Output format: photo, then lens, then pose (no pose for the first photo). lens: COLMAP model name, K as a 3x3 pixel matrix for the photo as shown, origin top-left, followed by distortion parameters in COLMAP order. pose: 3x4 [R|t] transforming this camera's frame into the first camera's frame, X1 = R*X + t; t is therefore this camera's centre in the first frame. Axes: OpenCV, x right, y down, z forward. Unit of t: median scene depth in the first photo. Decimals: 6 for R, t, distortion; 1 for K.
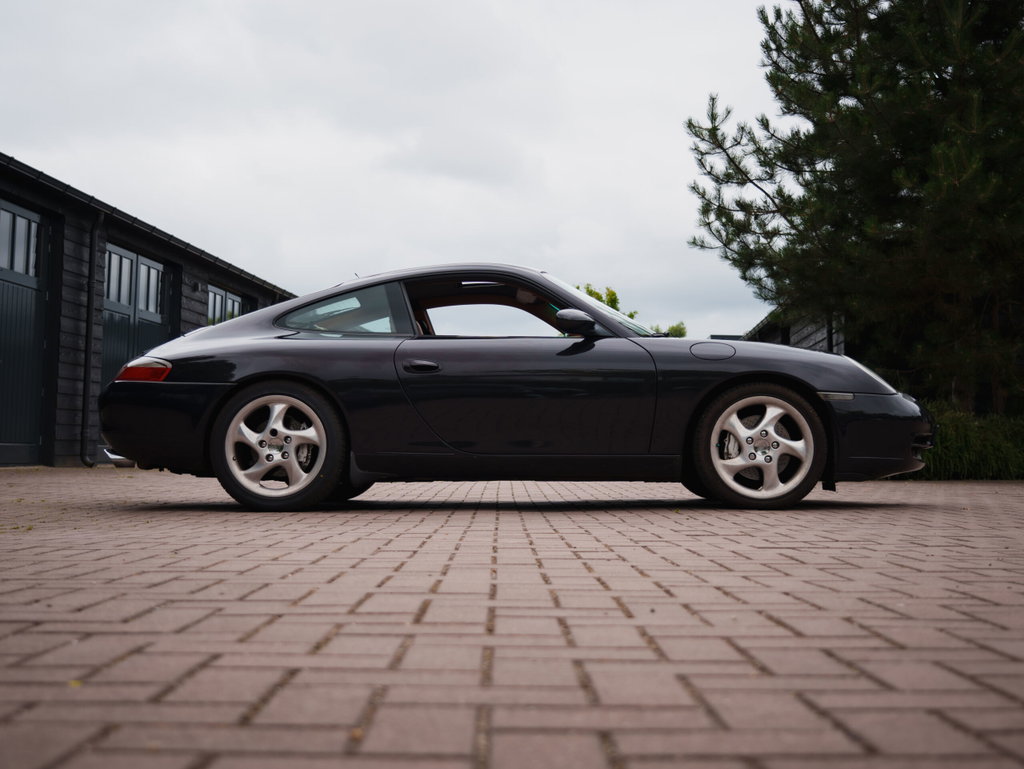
lens RADIAL K [[1142.0, 0, 512.0], [0, 1142.0, 384.5], [0, 0, 1]] dist [0.085517, -0.008223]
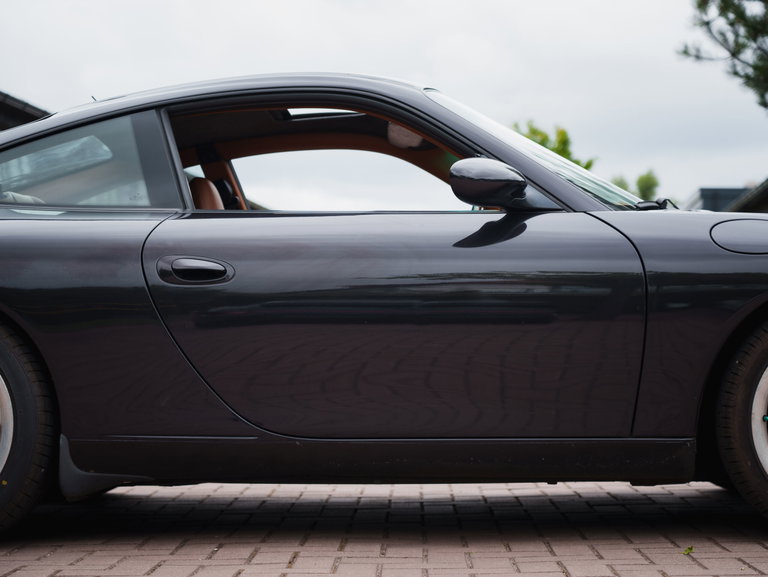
lens RADIAL K [[1585.1, 0, 384.0], [0, 1585.1, 288.5], [0, 0, 1]] dist [0.081287, 0.687346]
pose [[0.999647, -0.009549, -0.024787, 0.022362], [0.009985, 0.999797, 0.017518, -0.017222], [0.024614, -0.017759, 0.999539, 0.240386]]
